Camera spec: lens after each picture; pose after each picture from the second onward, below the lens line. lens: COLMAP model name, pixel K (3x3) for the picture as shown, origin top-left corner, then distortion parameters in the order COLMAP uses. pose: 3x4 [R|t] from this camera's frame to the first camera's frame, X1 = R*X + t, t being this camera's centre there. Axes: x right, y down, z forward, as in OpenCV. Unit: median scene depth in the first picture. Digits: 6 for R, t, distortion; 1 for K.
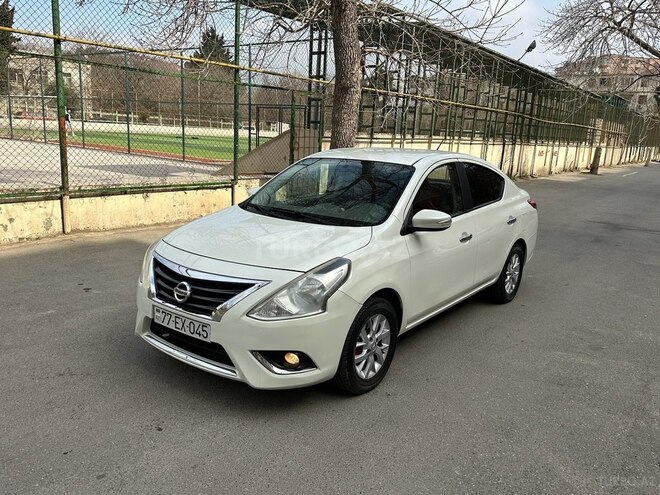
lens RADIAL K [[528.2, 0, 332.6], [0, 528.2, 241.3], [0, 0, 1]] dist [0.106889, -0.143543]
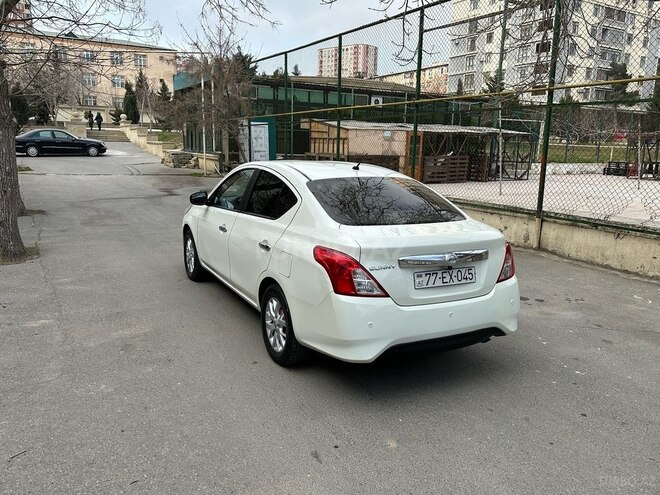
lens RADIAL K [[506.7, 0, 330.0], [0, 506.7, 247.5], [0, 0, 1]] dist [0.106395, -0.152604]
pose [[-0.412178, 0.116648, -0.903605, 1.169495], [-0.233089, 0.945265, 0.228349, -0.277308], [0.880783, 0.304741, -0.362428, 1.614587]]
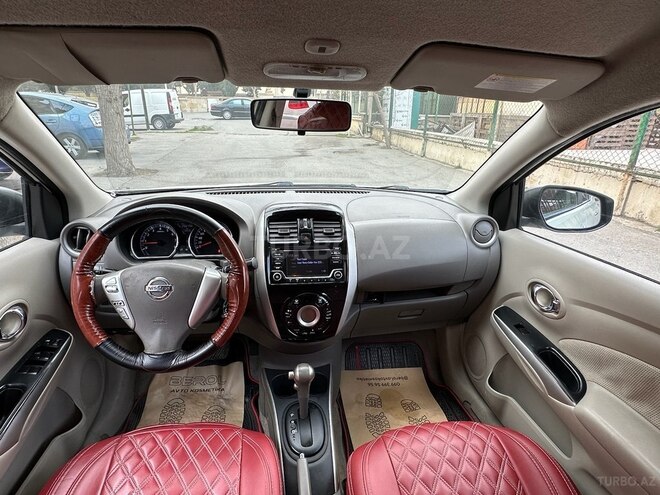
lens RADIAL K [[378.0, 0, 321.1], [0, 378.0, 246.1], [0, 0, 1]] dist [-0.003503, -0.000011]
pose [[-0.709698, 0.175653, -0.682258, 0.175015], [-0.198760, 0.879158, 0.433101, -0.156076], [0.675887, 0.442976, -0.589023, 1.137369]]
